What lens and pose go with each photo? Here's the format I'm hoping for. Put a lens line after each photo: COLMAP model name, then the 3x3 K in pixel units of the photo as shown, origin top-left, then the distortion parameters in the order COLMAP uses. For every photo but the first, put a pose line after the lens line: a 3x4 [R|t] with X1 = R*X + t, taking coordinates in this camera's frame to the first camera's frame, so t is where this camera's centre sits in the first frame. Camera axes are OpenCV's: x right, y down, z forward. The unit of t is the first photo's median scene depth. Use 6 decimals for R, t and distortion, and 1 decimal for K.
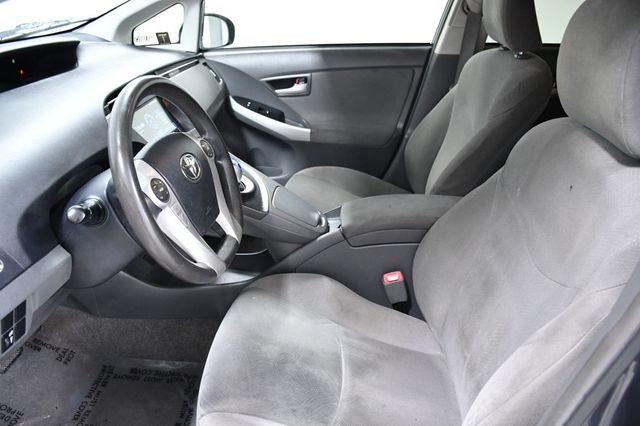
lens RADIAL K [[500.4, 0, 314.1], [0, 500.4, 214.5], [0, 0, 1]] dist [-0.149745, 0.104900]
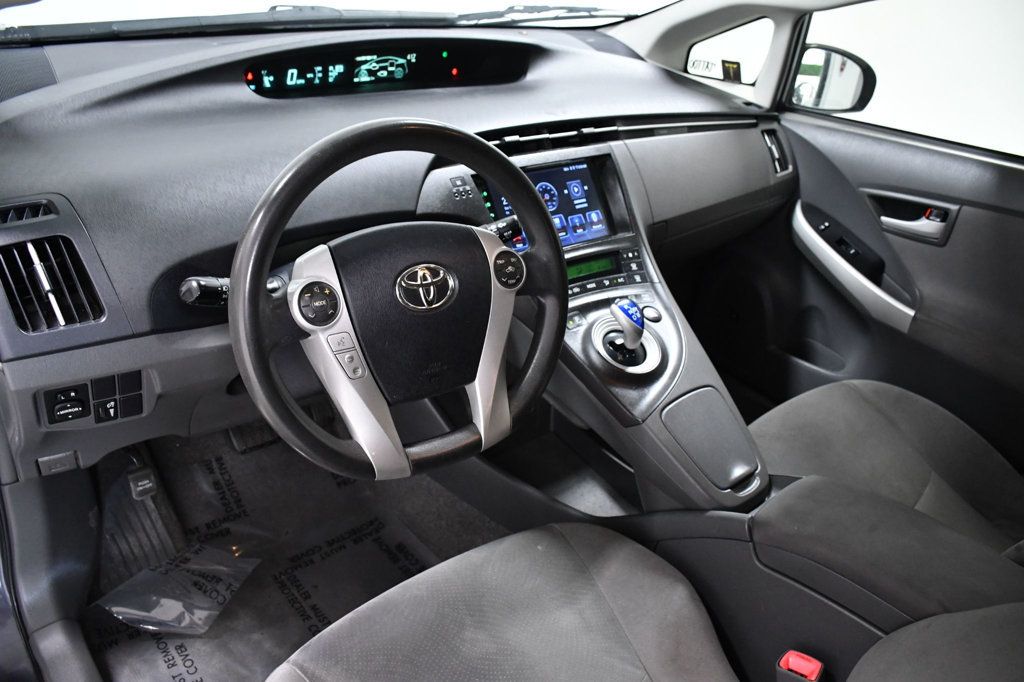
lens RADIAL K [[800.6, 0, 502.5], [0, 800.6, 343.3], [0, 0, 1]] dist [-0.149745, 0.104900]
pose [[0.699694, 0.388337, -0.599686, 0.183949], [-0.386190, 0.911759, 0.139832, -0.092960], [0.601071, 0.133753, 0.787924, 0.150357]]
